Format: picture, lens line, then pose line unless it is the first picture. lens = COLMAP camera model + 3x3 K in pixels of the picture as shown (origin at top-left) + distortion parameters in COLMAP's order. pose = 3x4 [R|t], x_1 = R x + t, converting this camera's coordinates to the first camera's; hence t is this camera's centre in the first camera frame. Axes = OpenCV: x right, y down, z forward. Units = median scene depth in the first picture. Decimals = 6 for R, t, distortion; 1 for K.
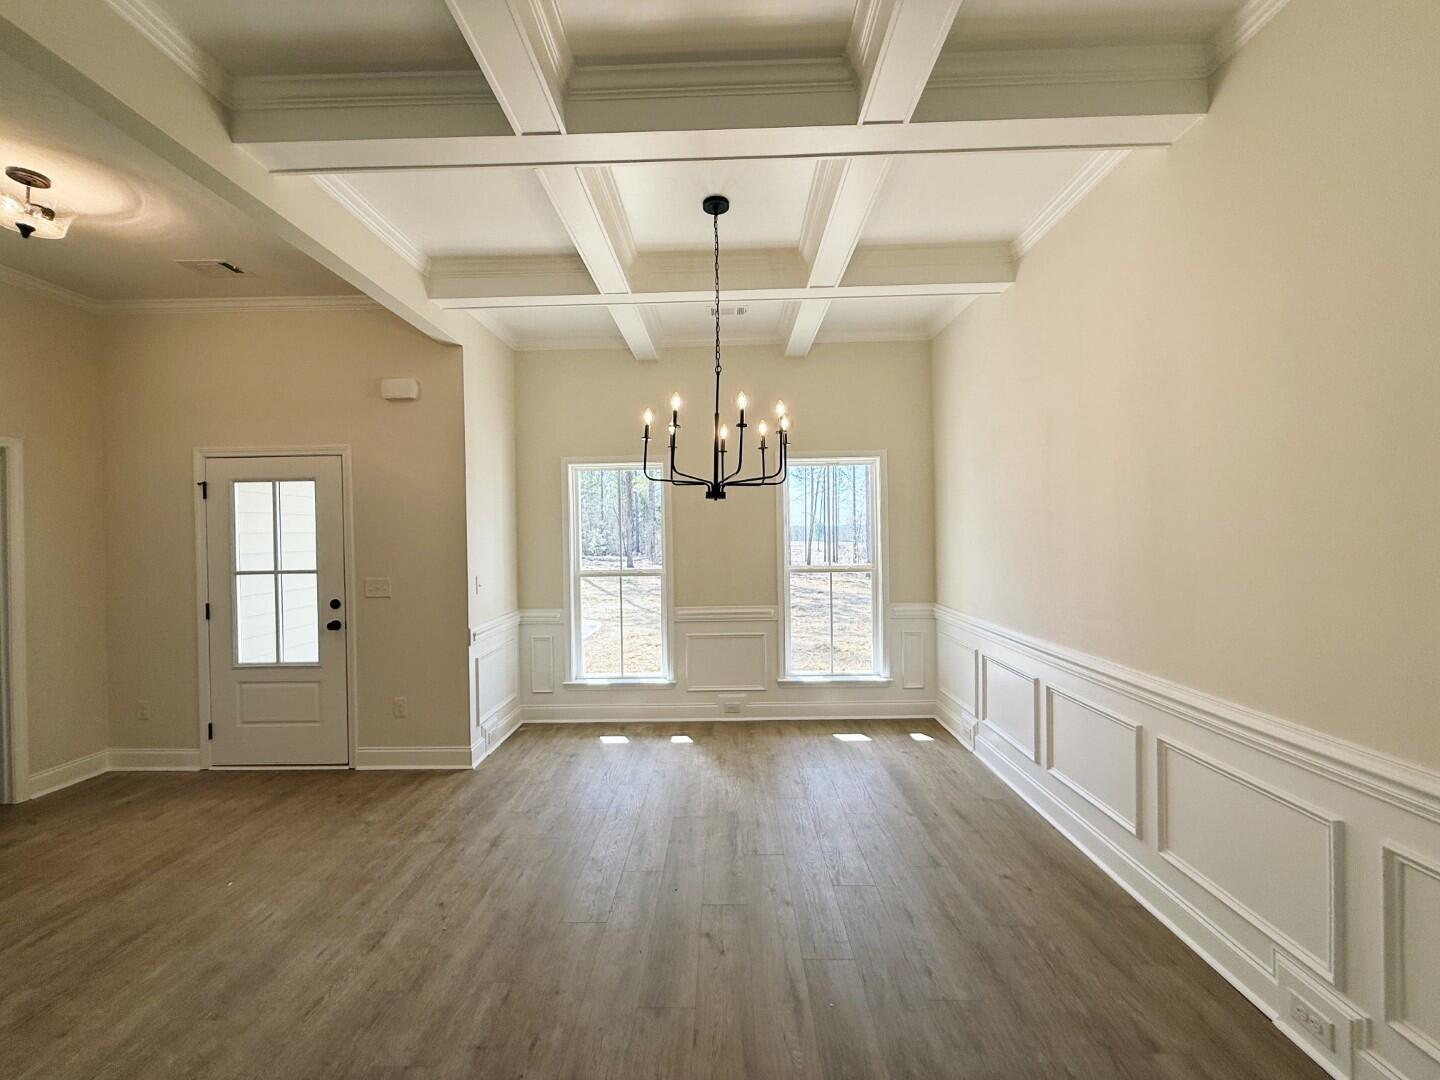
lens RADIAL K [[573.2, 0, 717.7], [0, 573.2, 537.7], [0, 0, 1]] dist [-0.001771, 0.000413]
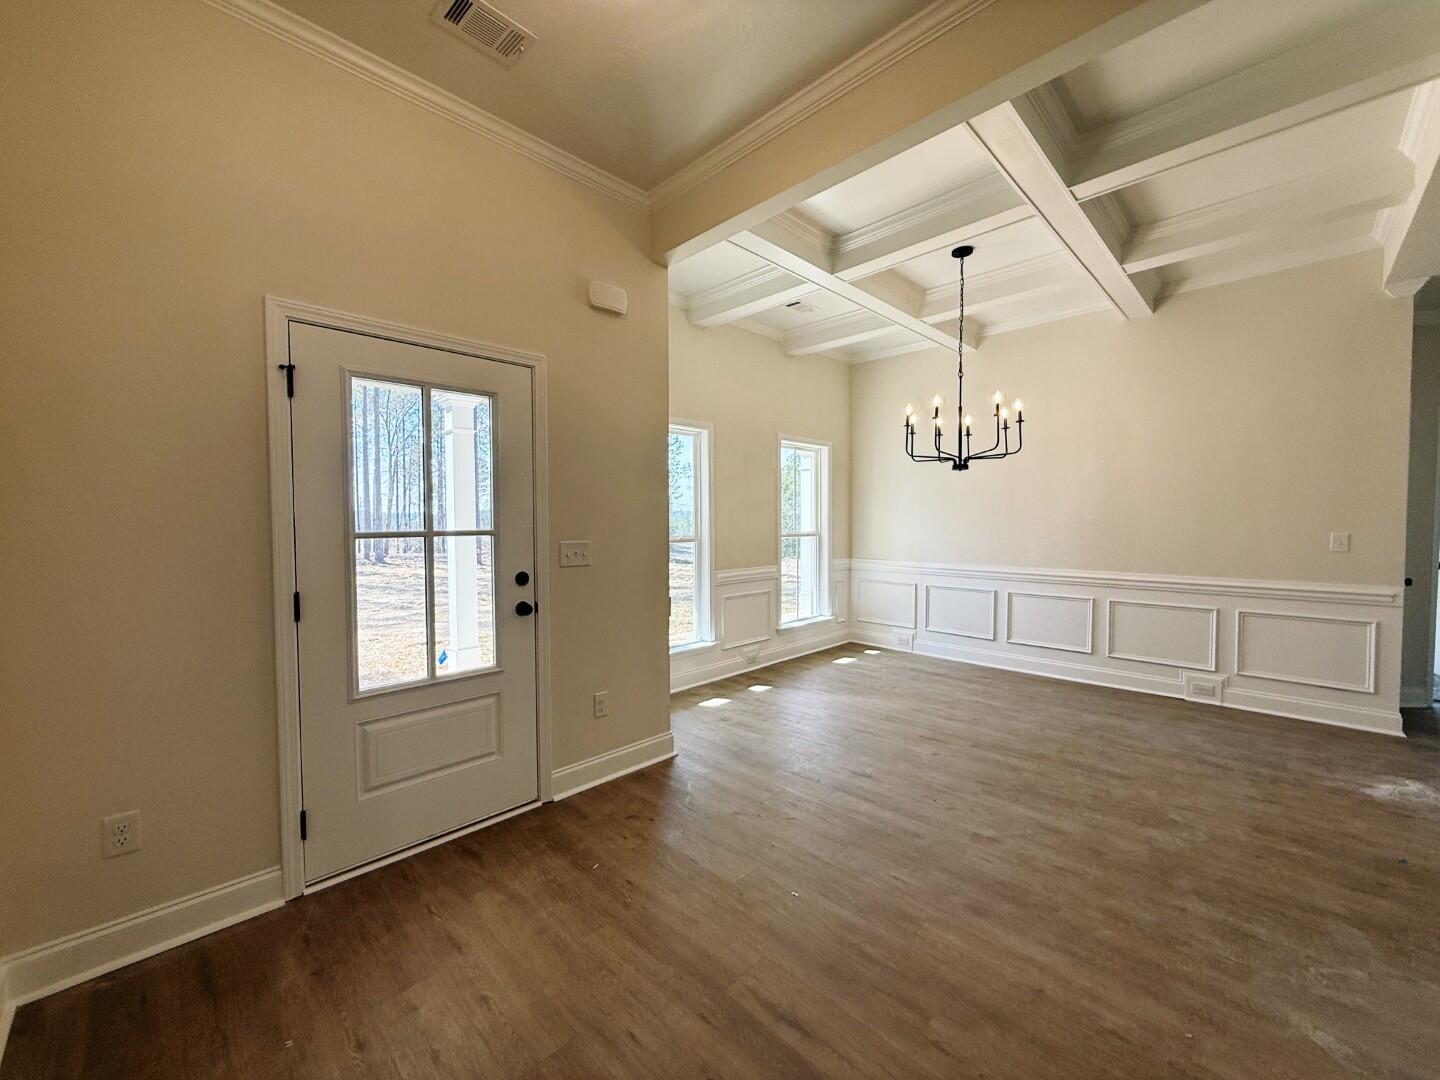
lens RADIAL K [[573.2, 0, 721.2], [0, 573.2, 535.9], [0, 0, 1]] dist [-0.001771, 0.000413]
pose [[0.692418, -0.007471, 0.721457, -1.001431], [-0.006423, 0.999843, 0.016519, 0.050227], [-0.721468, -0.016072, 0.692262, 0.338463]]
